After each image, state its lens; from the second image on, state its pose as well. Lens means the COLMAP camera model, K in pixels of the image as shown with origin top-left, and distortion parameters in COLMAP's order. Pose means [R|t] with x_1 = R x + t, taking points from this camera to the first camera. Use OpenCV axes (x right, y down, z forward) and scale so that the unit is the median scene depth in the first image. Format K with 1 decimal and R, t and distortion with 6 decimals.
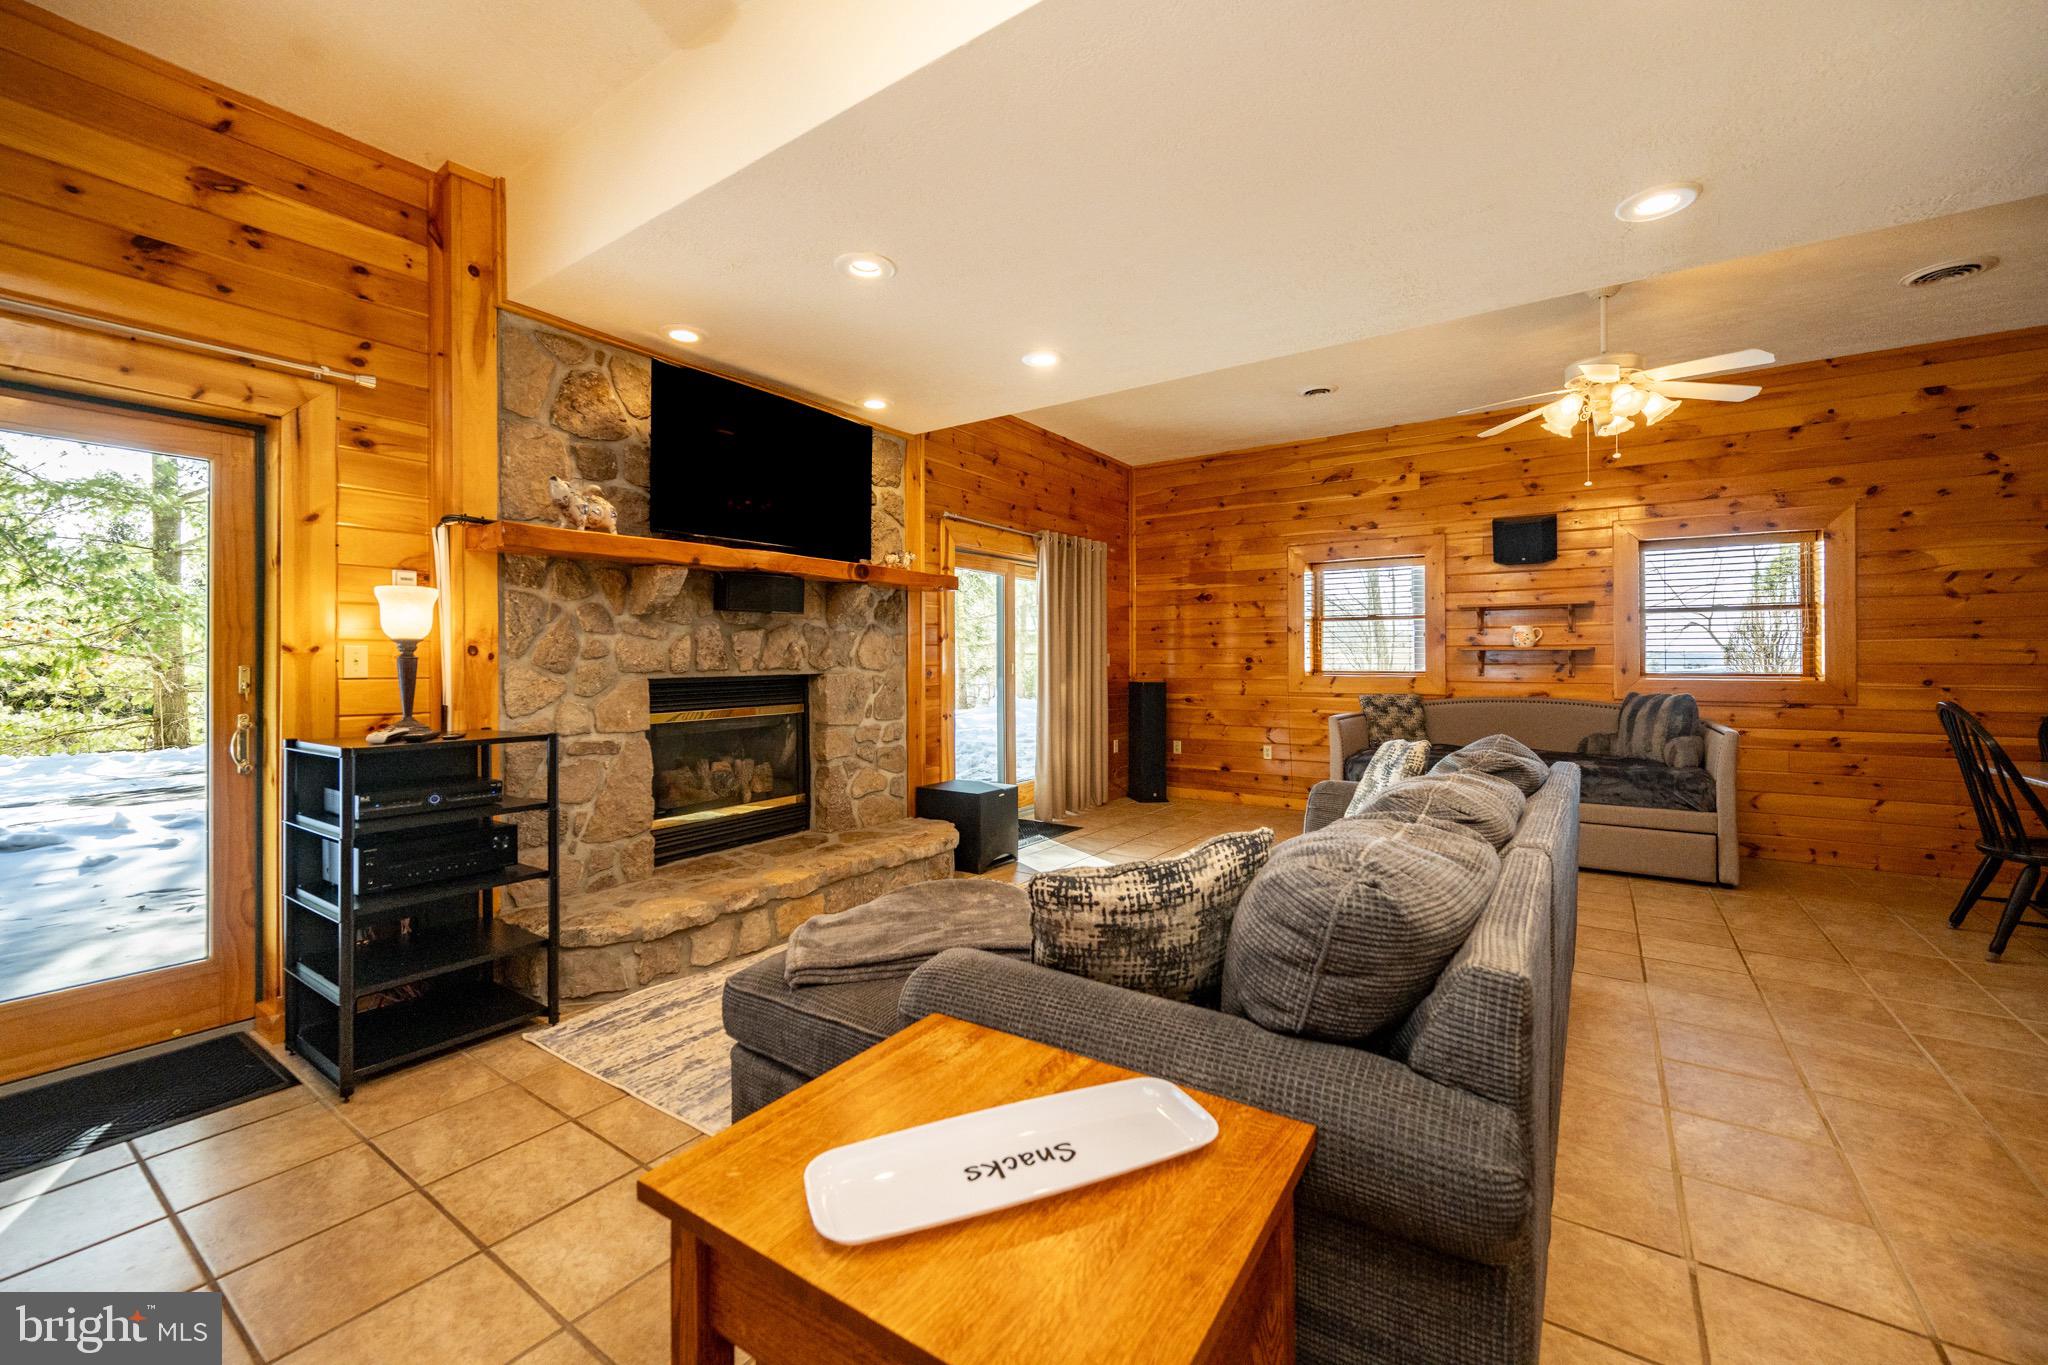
lens RADIAL K [[835.0, 0, 1038.7], [0, 835.0, 665.3], [0, 0, 1]] dist [-0.001593, 0.001096]
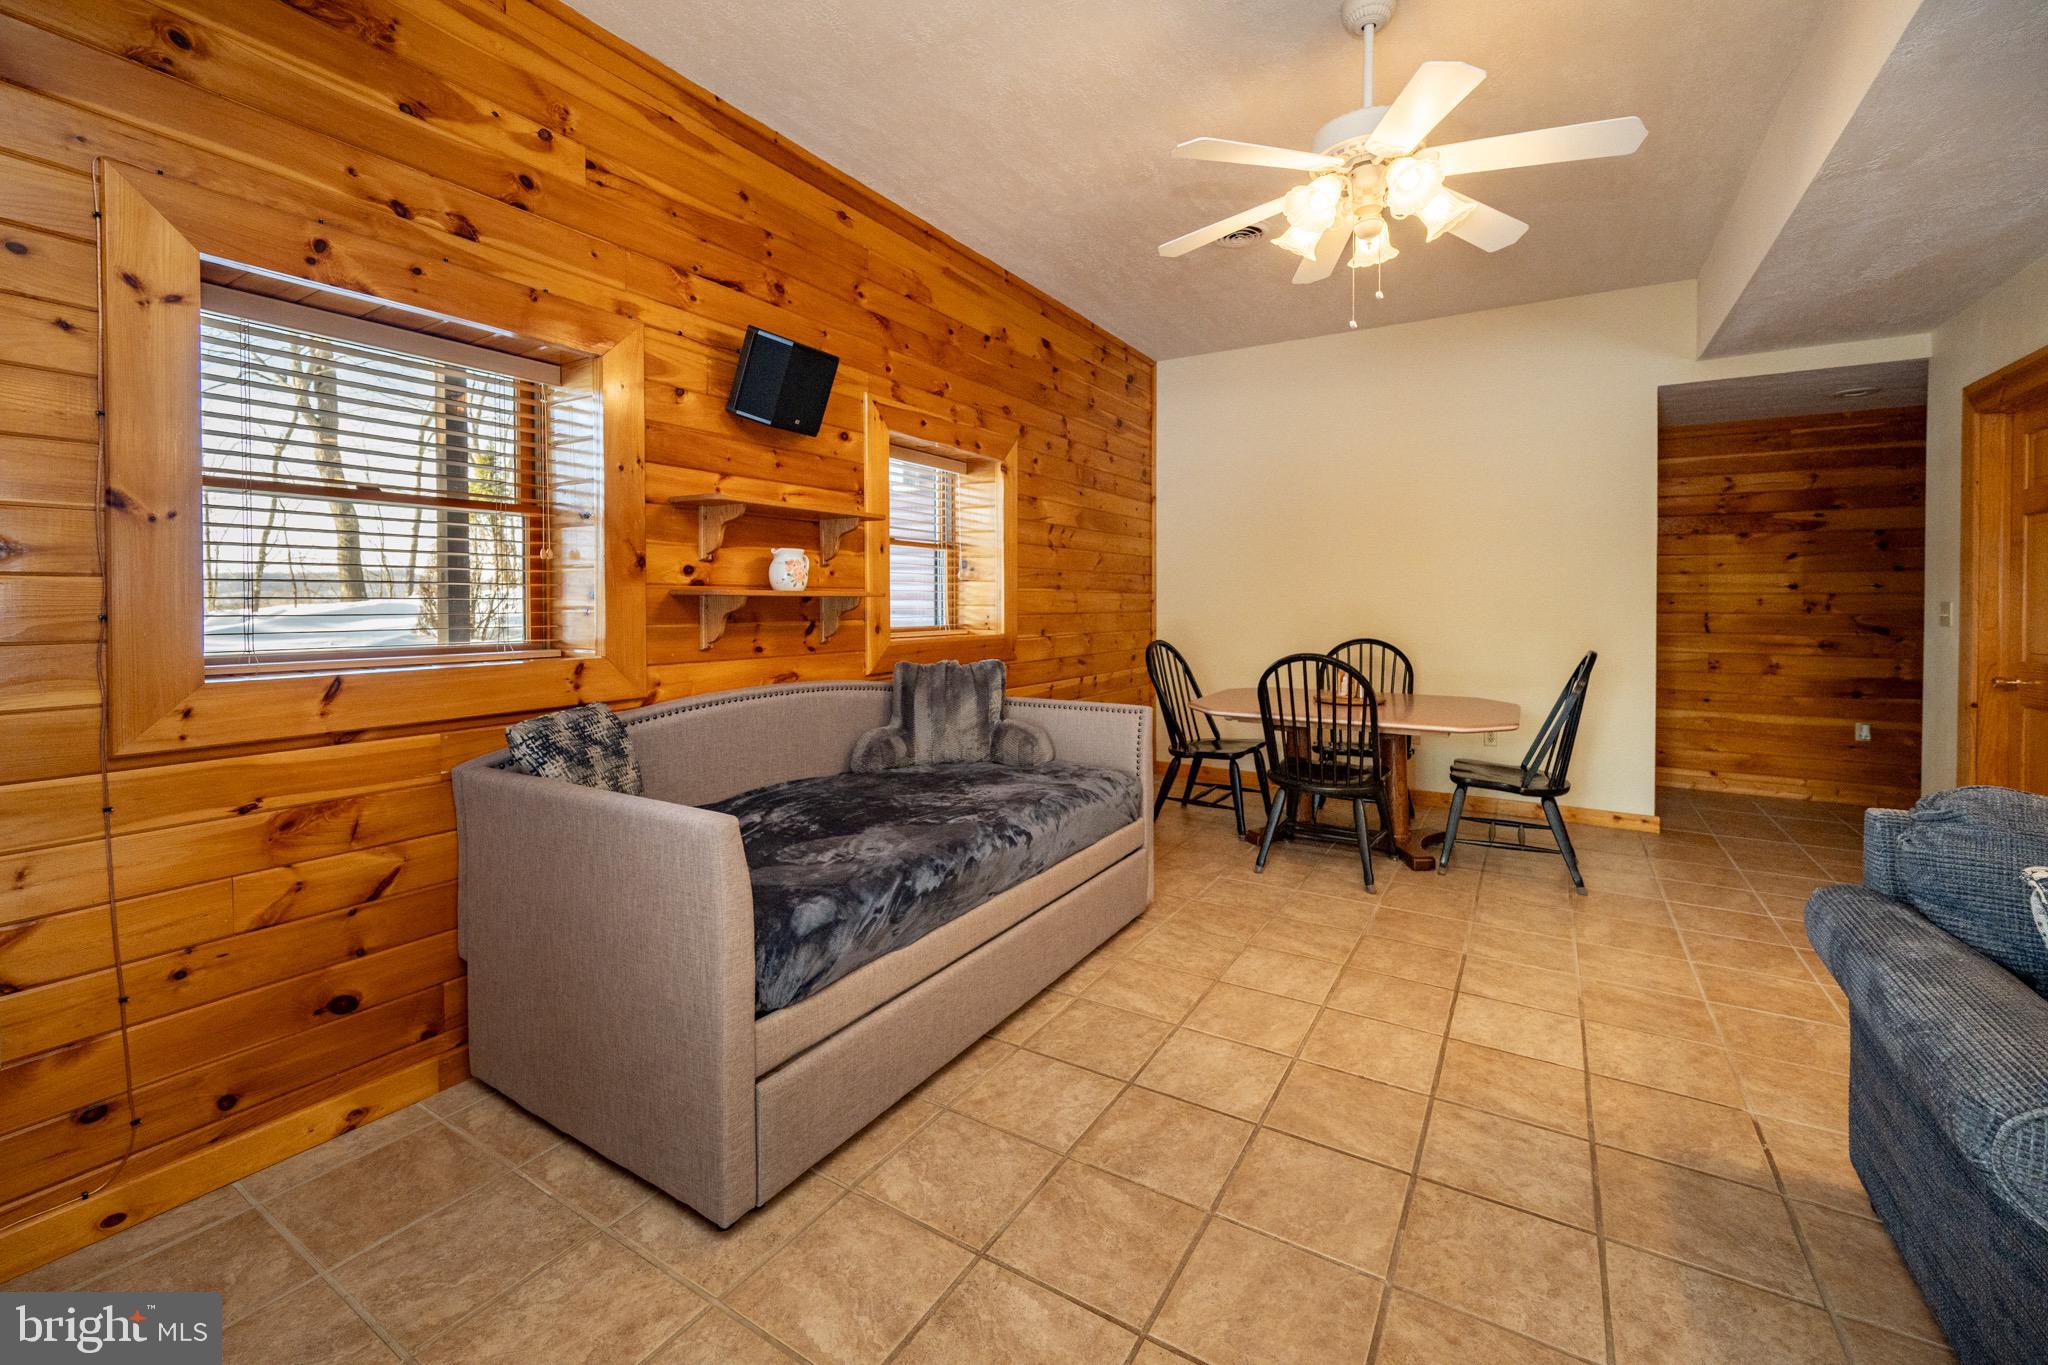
lens RADIAL K [[835.0, 0, 1030.3], [0, 835.0, 606.5], [0, 0, 1]] dist [-0.001593, 0.001096]
pose [[-0.046501, -0.009997, 0.998868, 0.050084], [-0.000819, 0.999950, 0.009970, -0.016879], [-0.998918, -0.000355, -0.046507, 0.884145]]
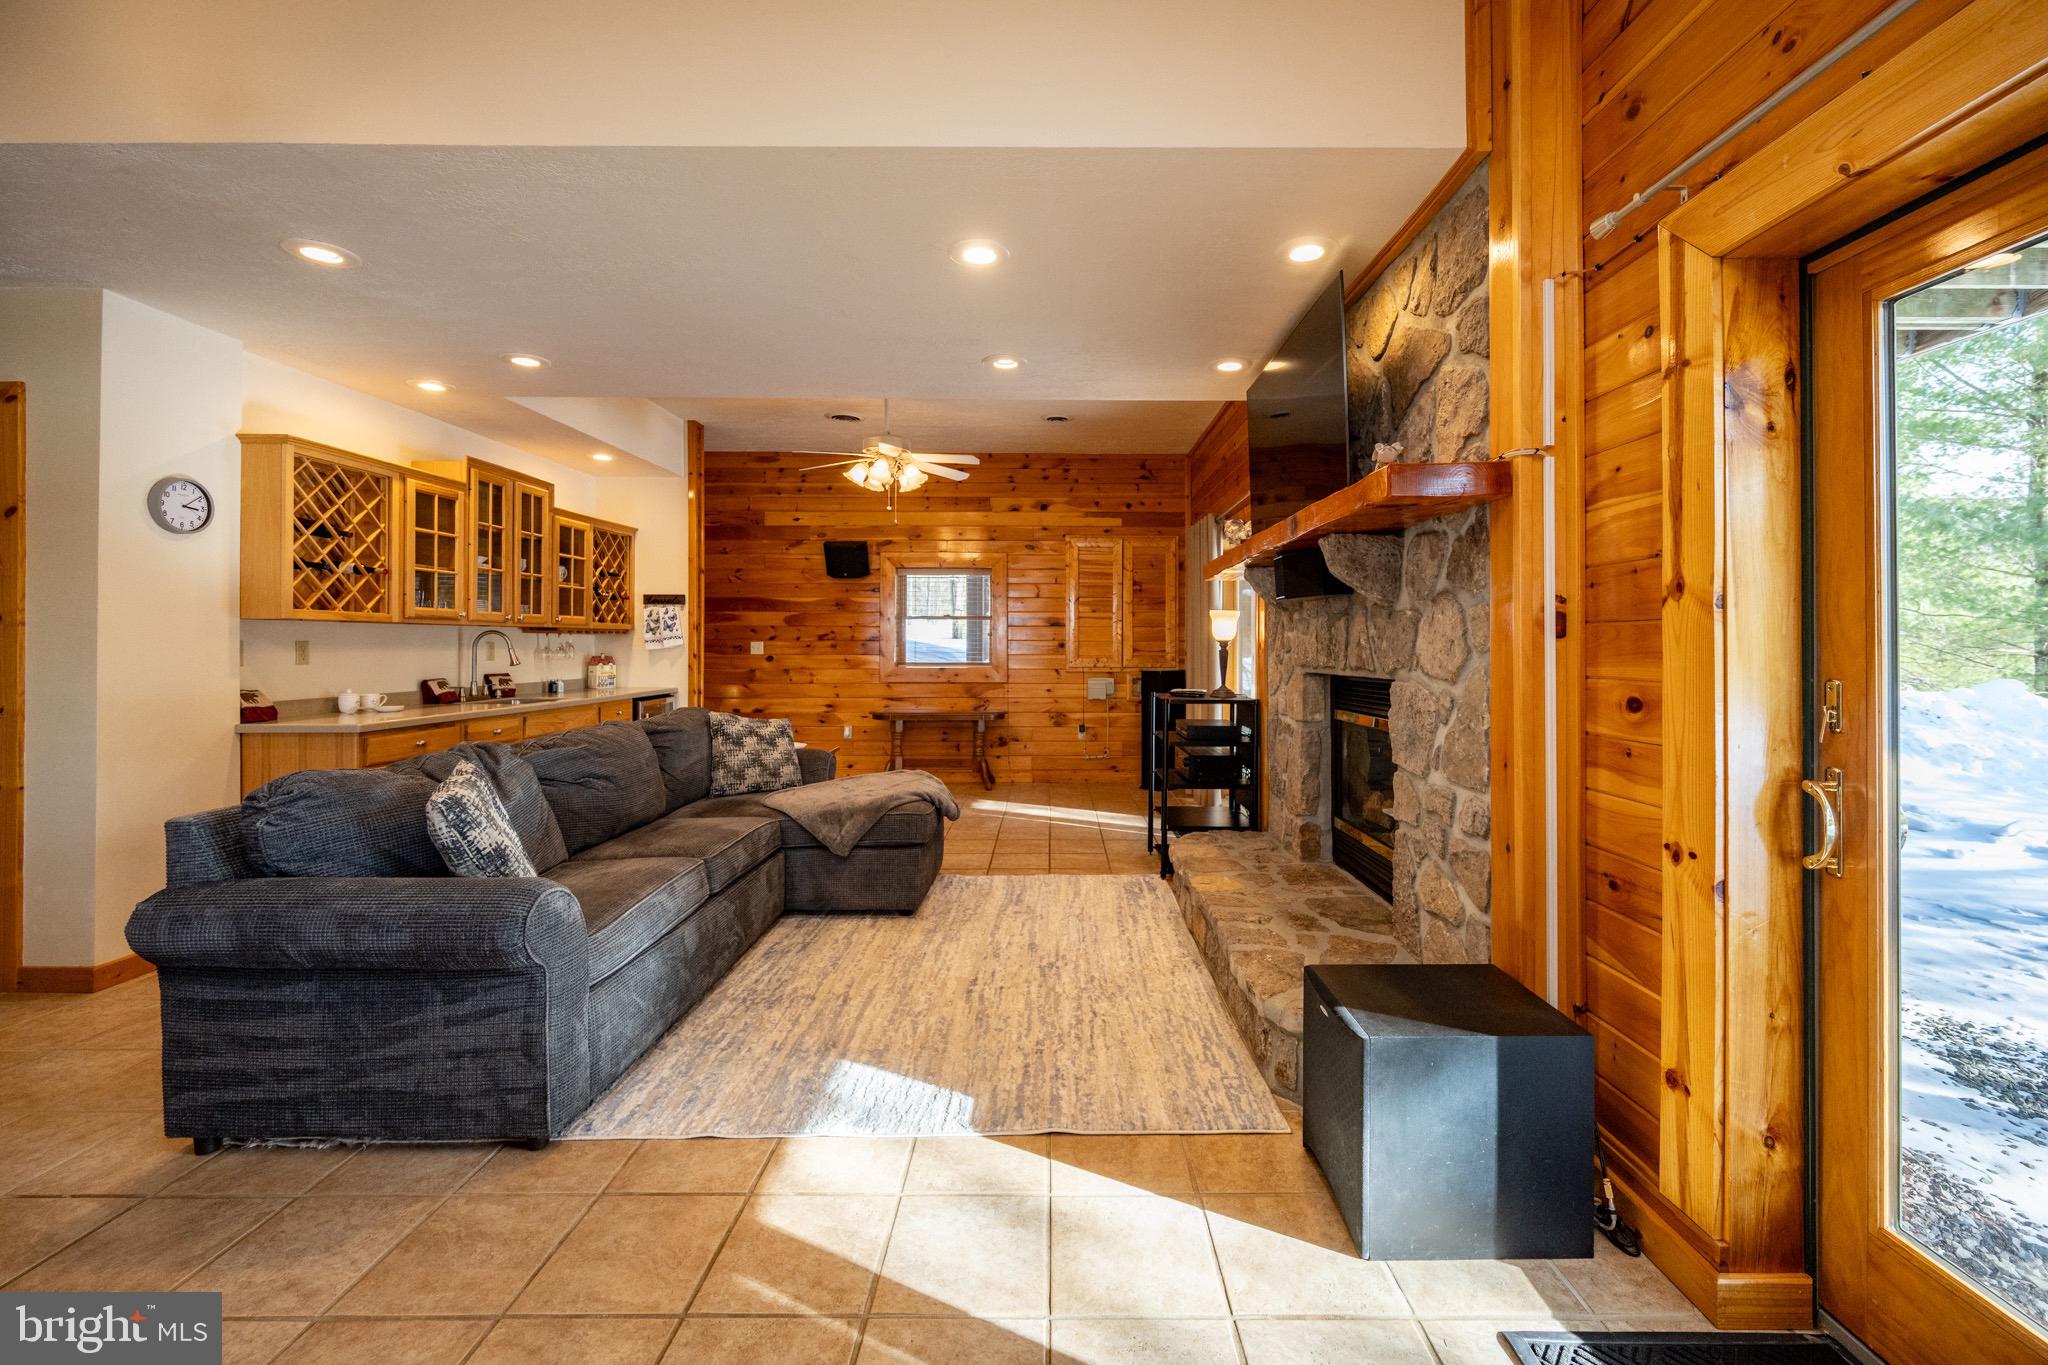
lens RADIAL K [[835.0, 0, 1081.0], [0, 835.0, 646.3], [0, 0, 1]] dist [-0.001593, 0.001096]
pose [[-0.810796, 0.000650, -0.585329, 0.234131], [-0.001238, 0.999995, 0.002825, -0.013940], [0.585328, 0.003015, -0.810791, 1.066610]]
